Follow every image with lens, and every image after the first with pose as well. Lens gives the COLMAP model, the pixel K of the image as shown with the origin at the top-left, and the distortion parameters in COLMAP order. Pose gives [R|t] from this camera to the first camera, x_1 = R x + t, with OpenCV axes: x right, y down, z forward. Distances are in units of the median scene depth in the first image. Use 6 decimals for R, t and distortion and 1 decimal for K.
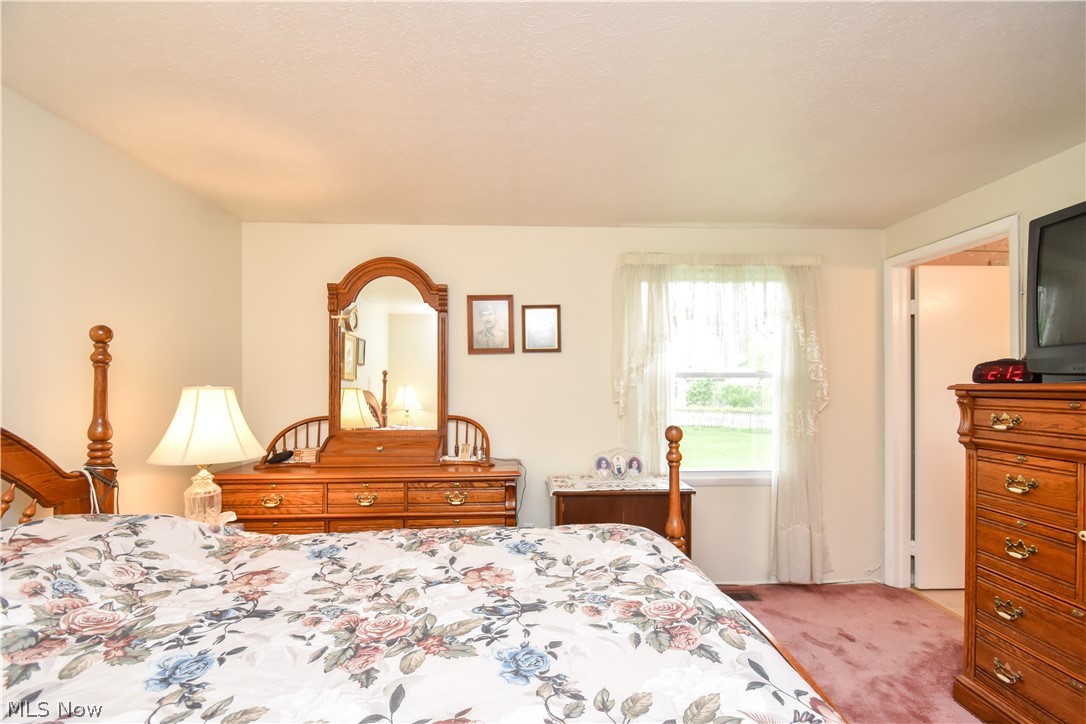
lens RADIAL K [[484.2, 0, 540.1], [0, 484.2, 382.2], [0, 0, 1]] dist [0.013867, -0.016768]
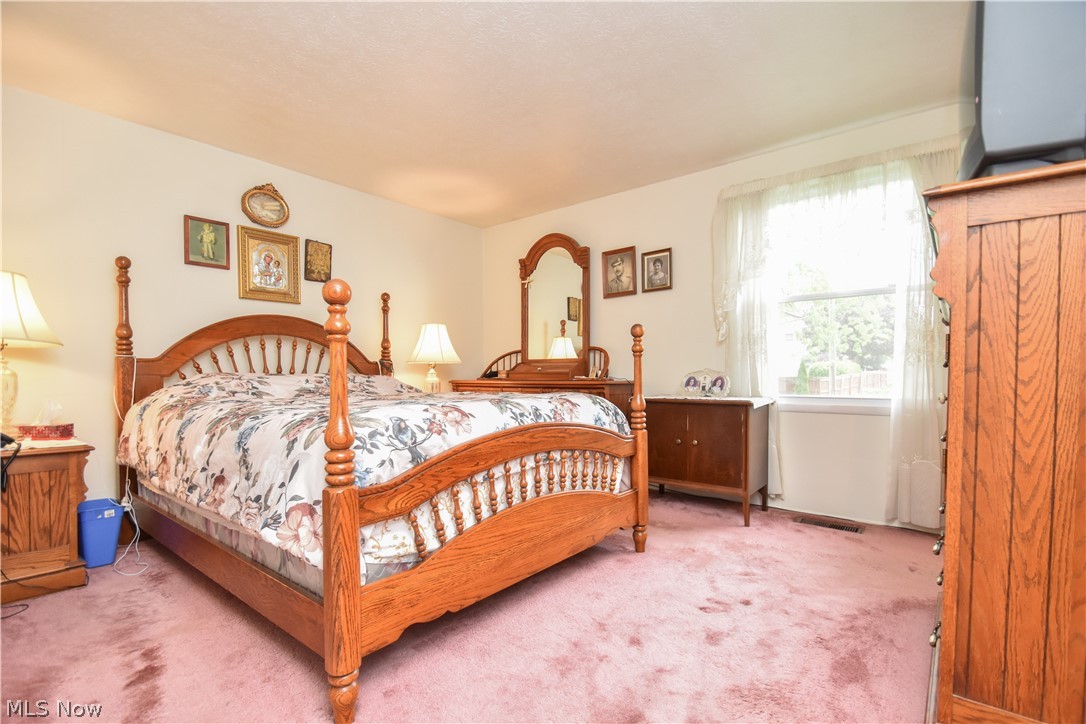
lens RADIAL K [[496.8, 0, 549.9], [0, 496.8, 382.3], [0, 0, 1]] dist [0.014106, -0.015821]
pose [[0.758458, 0.007988, -0.651672, 0.928295], [0.007253, 0.999759, 0.020697, 0.208082], [0.651681, -0.020424, 0.758218, -0.141155]]
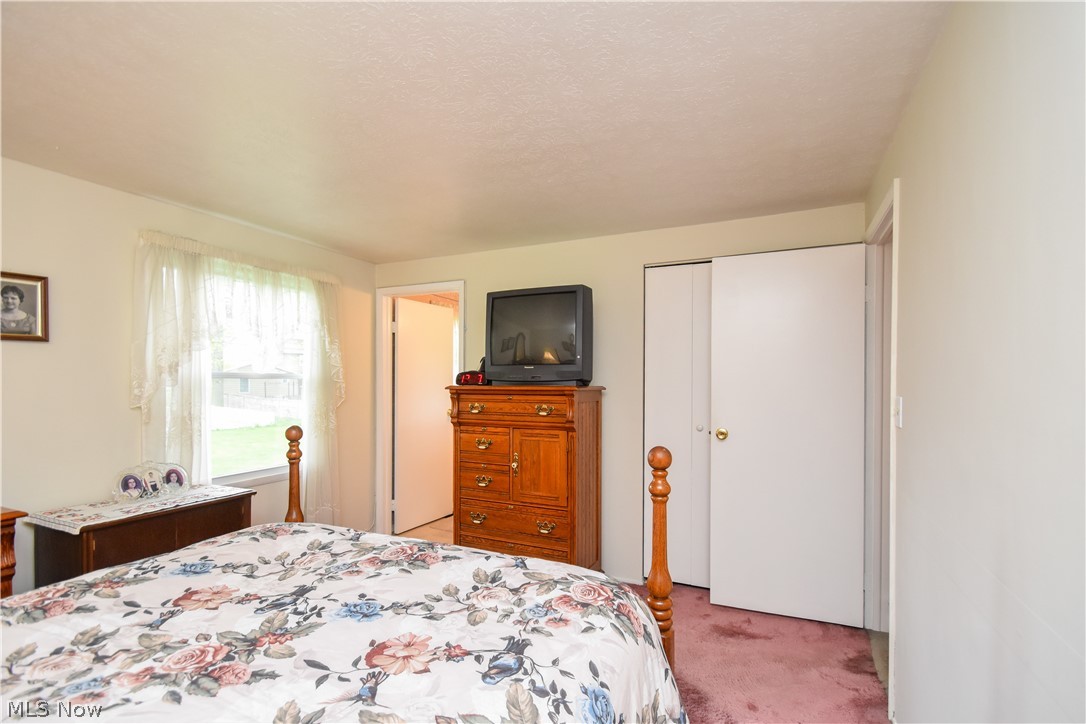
lens RADIAL K [[496.8, 0, 549.9], [0, 496.8, 382.3], [0, 0, 1]] dist [0.014106, -0.015821]
pose [[0.447496, 0.000368, 0.894286, -0.445491], [-0.008023, 0.999961, 0.003603, -0.015812], [-0.894250, -0.008788, 0.447482, -0.013703]]
